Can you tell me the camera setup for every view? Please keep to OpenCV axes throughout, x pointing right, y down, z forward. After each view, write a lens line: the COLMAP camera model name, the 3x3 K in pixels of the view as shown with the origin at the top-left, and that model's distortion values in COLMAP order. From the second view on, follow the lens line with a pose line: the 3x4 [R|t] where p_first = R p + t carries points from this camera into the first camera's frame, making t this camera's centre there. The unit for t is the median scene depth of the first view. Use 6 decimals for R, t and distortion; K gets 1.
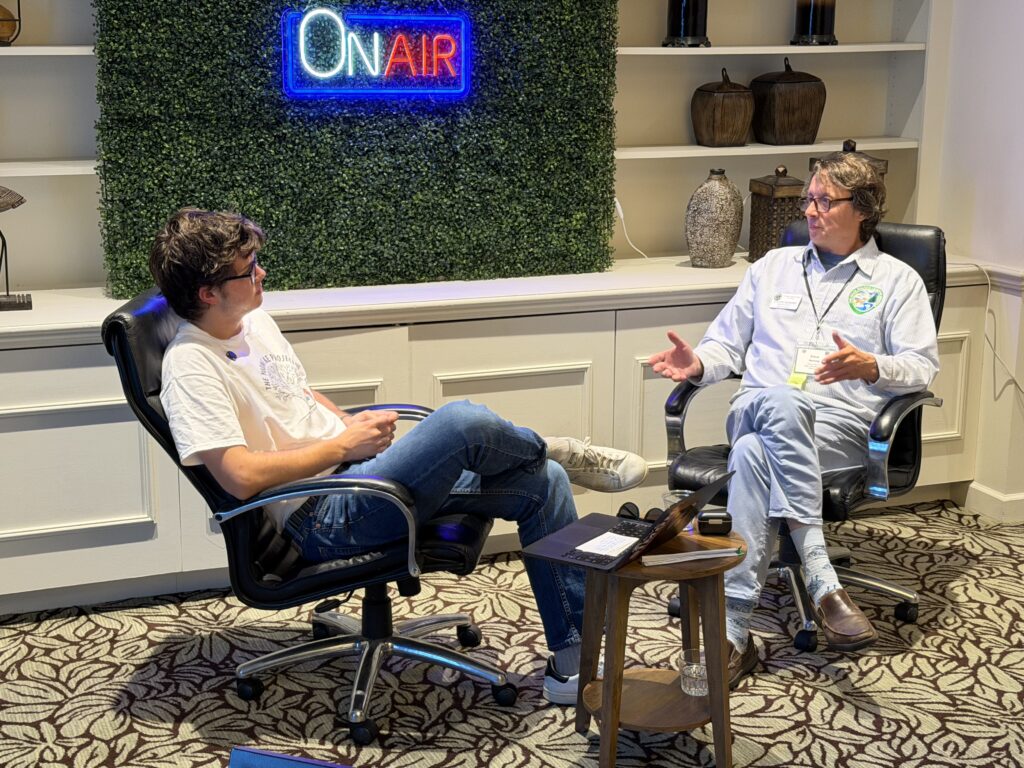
lens RADIAL K [[1621.1, 0, 508.0], [0, 1621.1, 383.9], [0, 0, 1]] dist [0.066361, 0.000000]
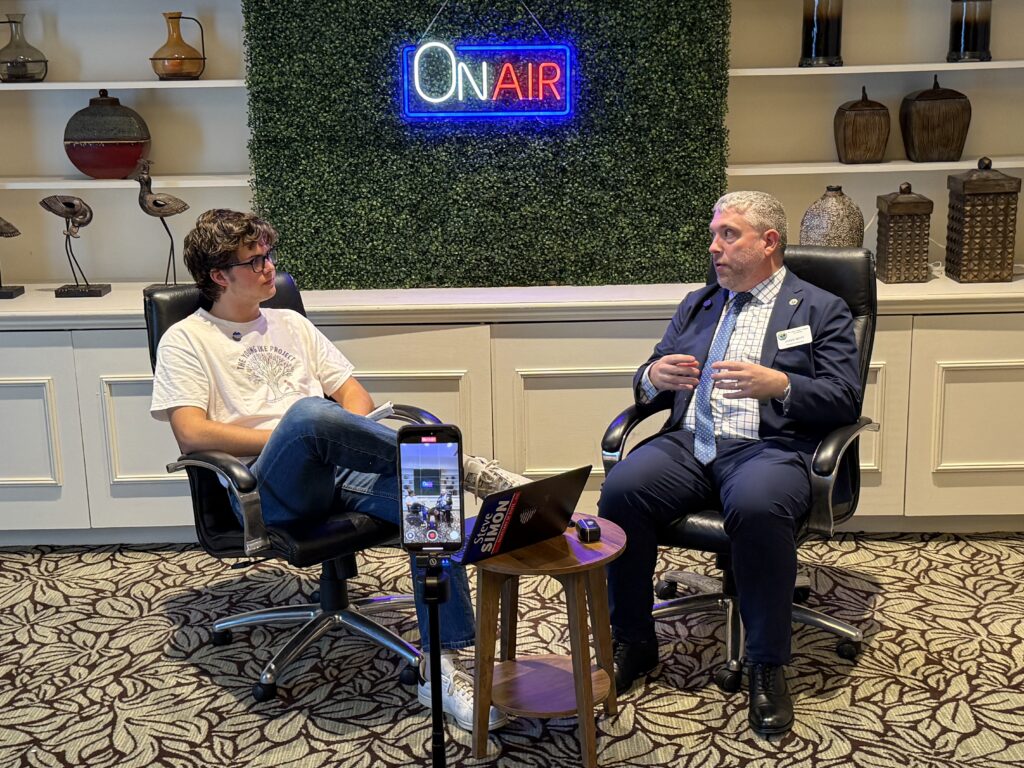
lens RADIAL K [[1432.4, 0, 516.8], [0, 1432.4, 387.4], [0, 0, 1]] dist [0.063216, 0.000000]
pose [[0.924133, 0.065596, -0.376397, 0.334548], [-0.058091, 0.997822, 0.031267, -0.024982], [0.377628, -0.007030, 0.925931, 0.092968]]
